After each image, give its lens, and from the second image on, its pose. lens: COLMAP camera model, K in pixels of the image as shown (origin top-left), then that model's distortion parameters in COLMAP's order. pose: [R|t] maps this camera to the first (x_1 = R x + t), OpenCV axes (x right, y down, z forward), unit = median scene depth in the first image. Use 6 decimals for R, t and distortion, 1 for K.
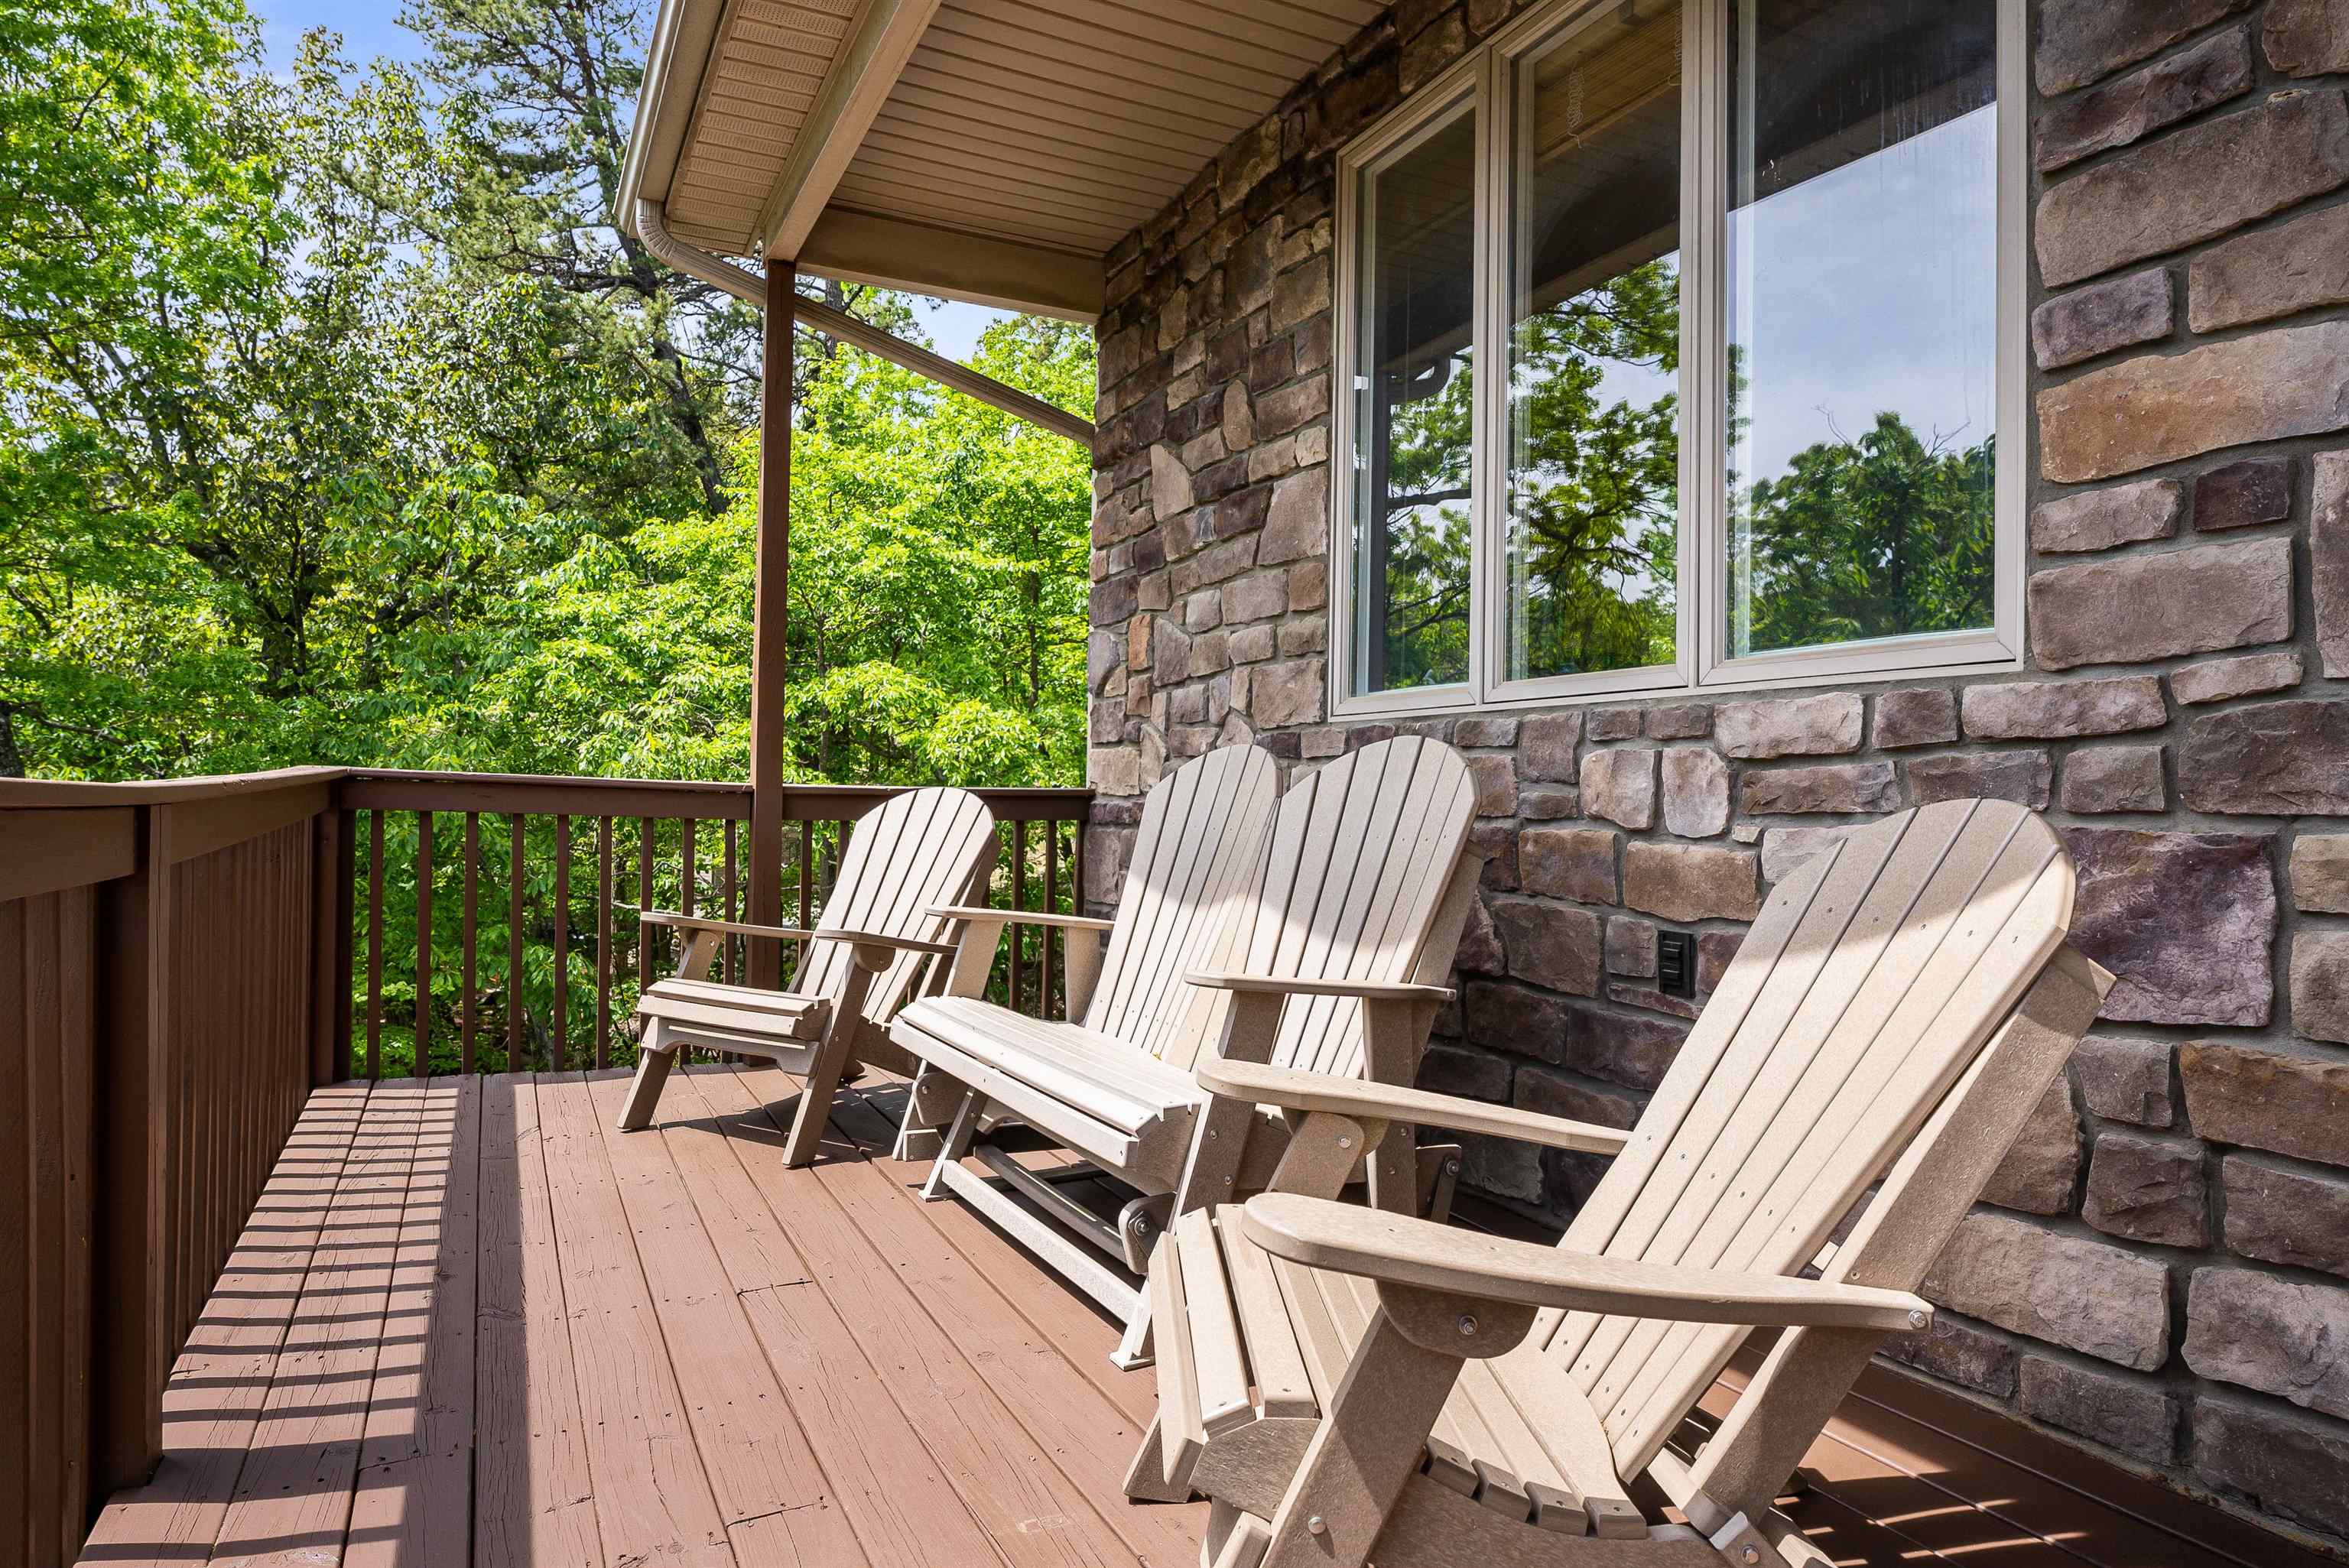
lens RADIAL K [[1354.1, 0, 1177.8], [0, 1354.1, 788.0], [0, 0, 1]] dist [0.002308, 0.000772]
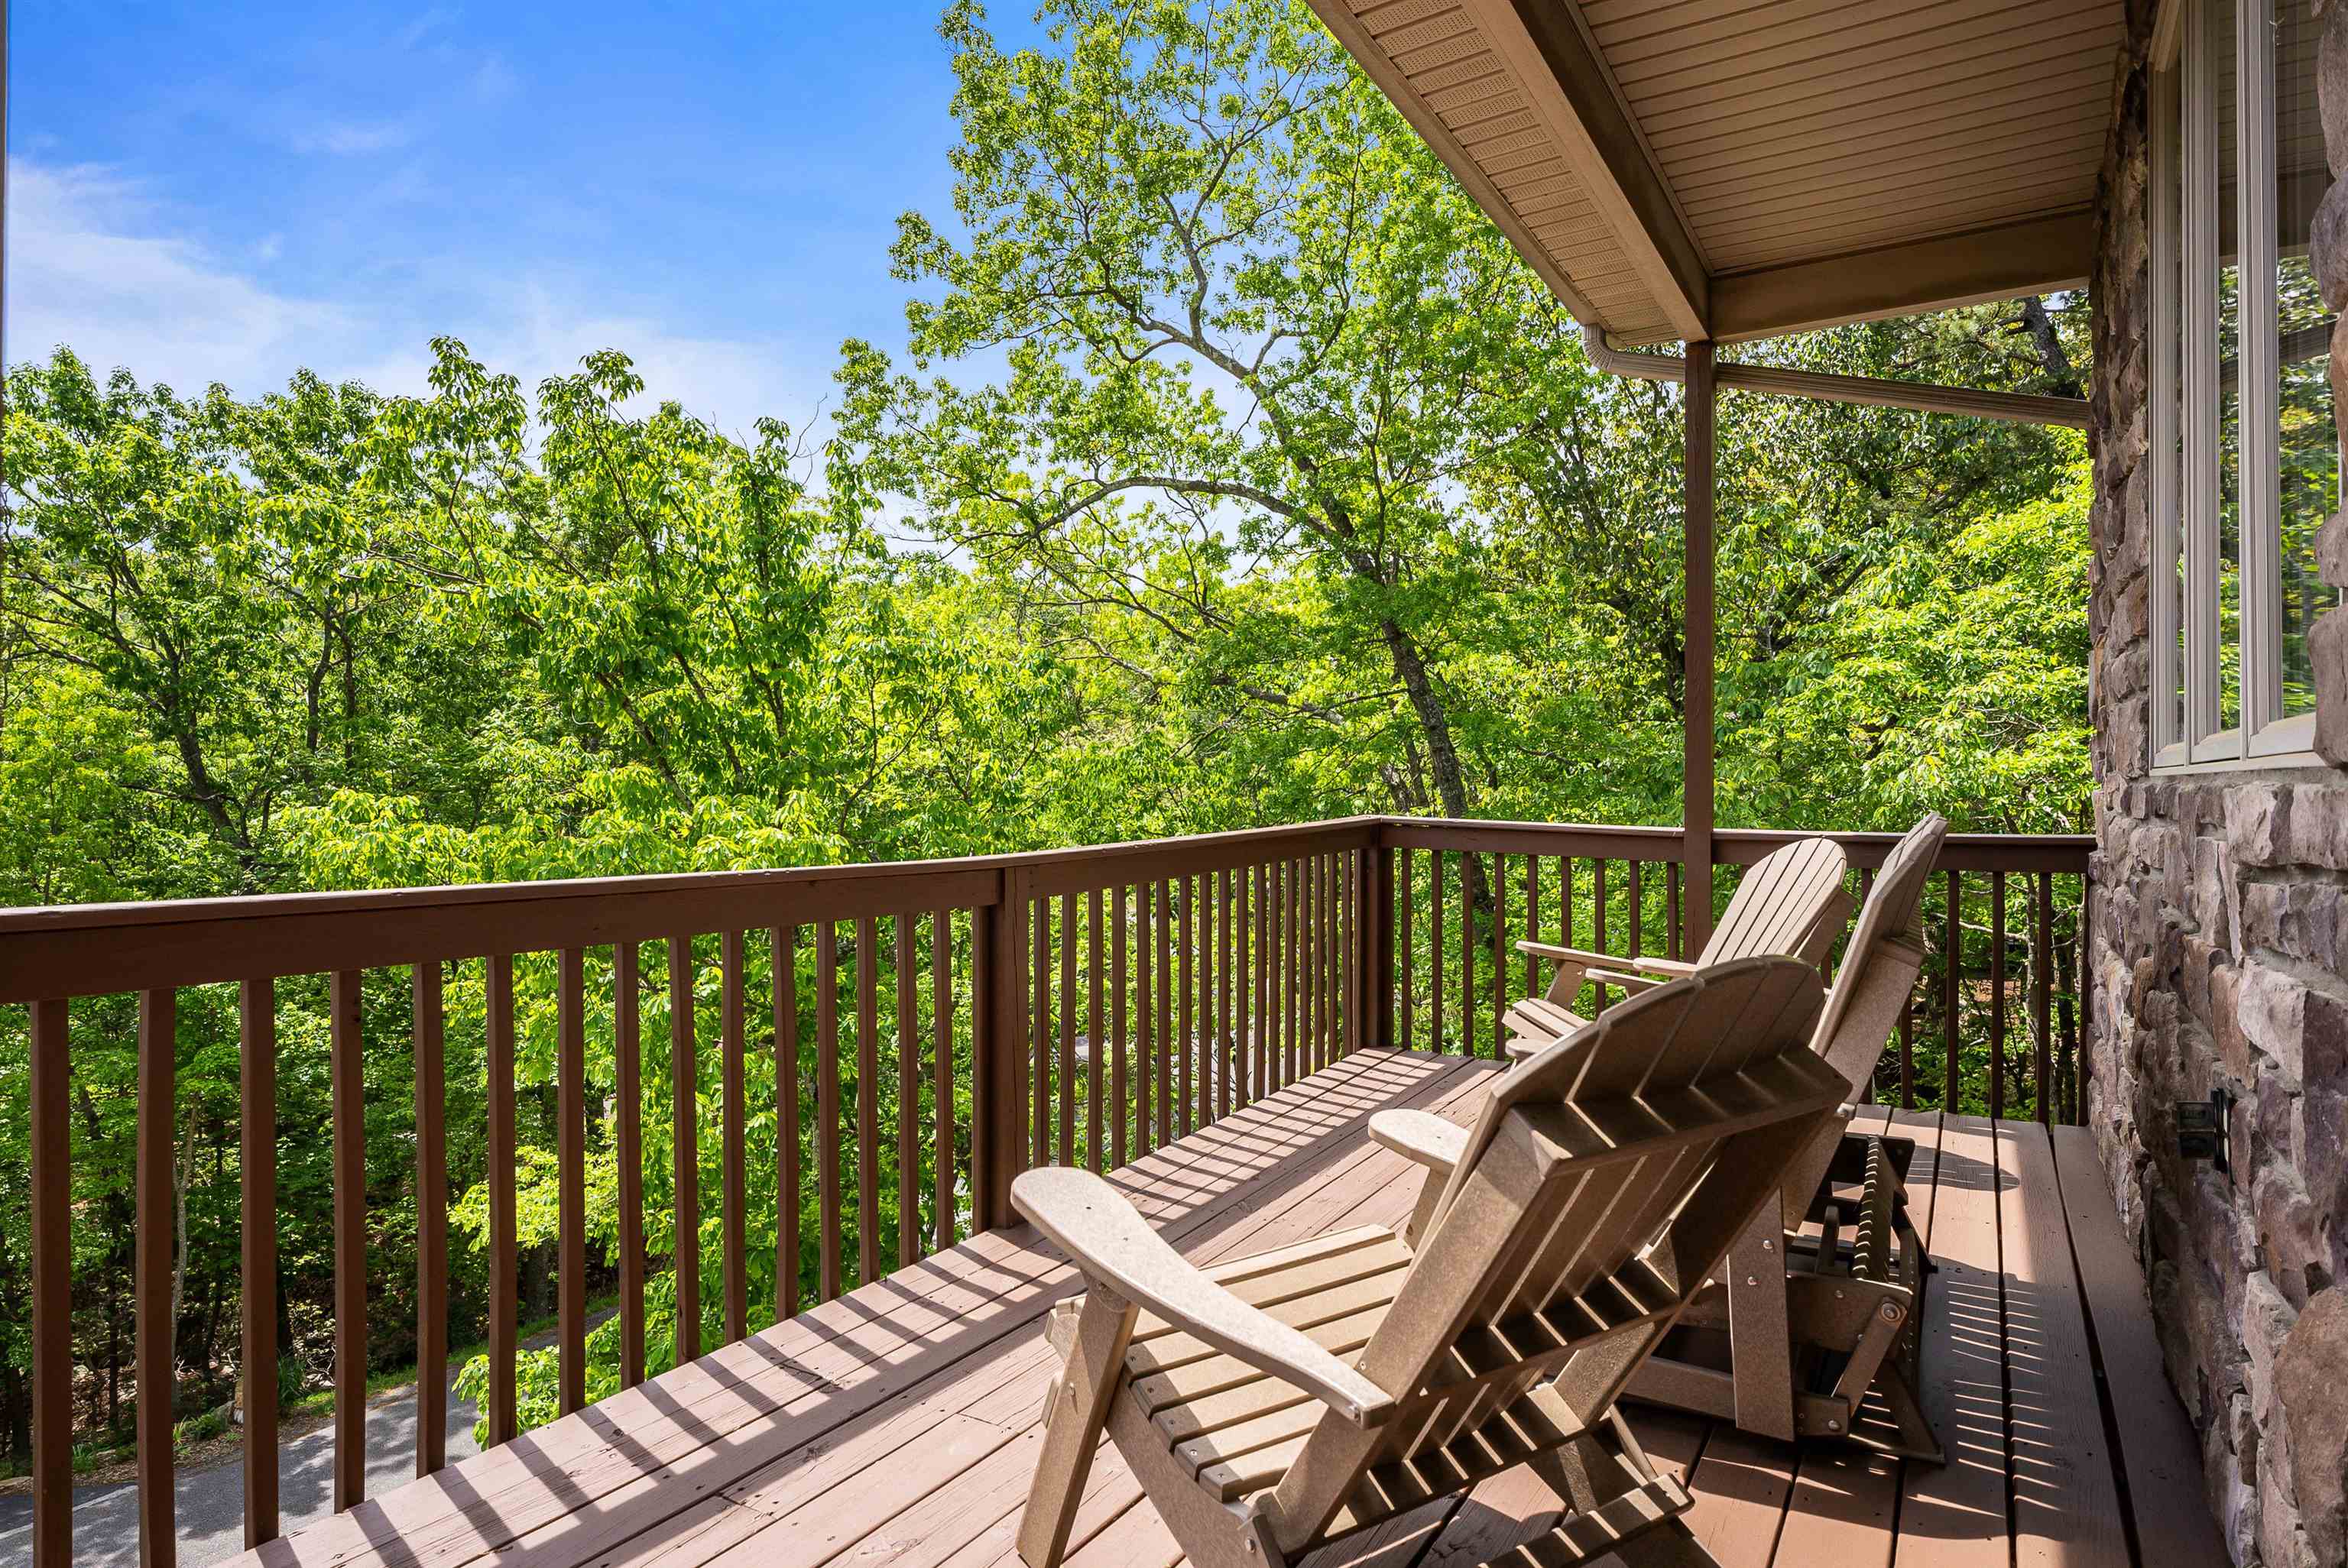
lens RADIAL K [[1353.5, 0, 1166.6], [0, 1353.5, 791.4], [0, 0, 1]] dist [0.002308, 0.000772]
pose [[0.543182, -0.009488, -0.839561, 0.462963], [0.009128, 0.999944, -0.005395, -0.039943], [0.839565, -0.004733, 0.543238, 0.081756]]
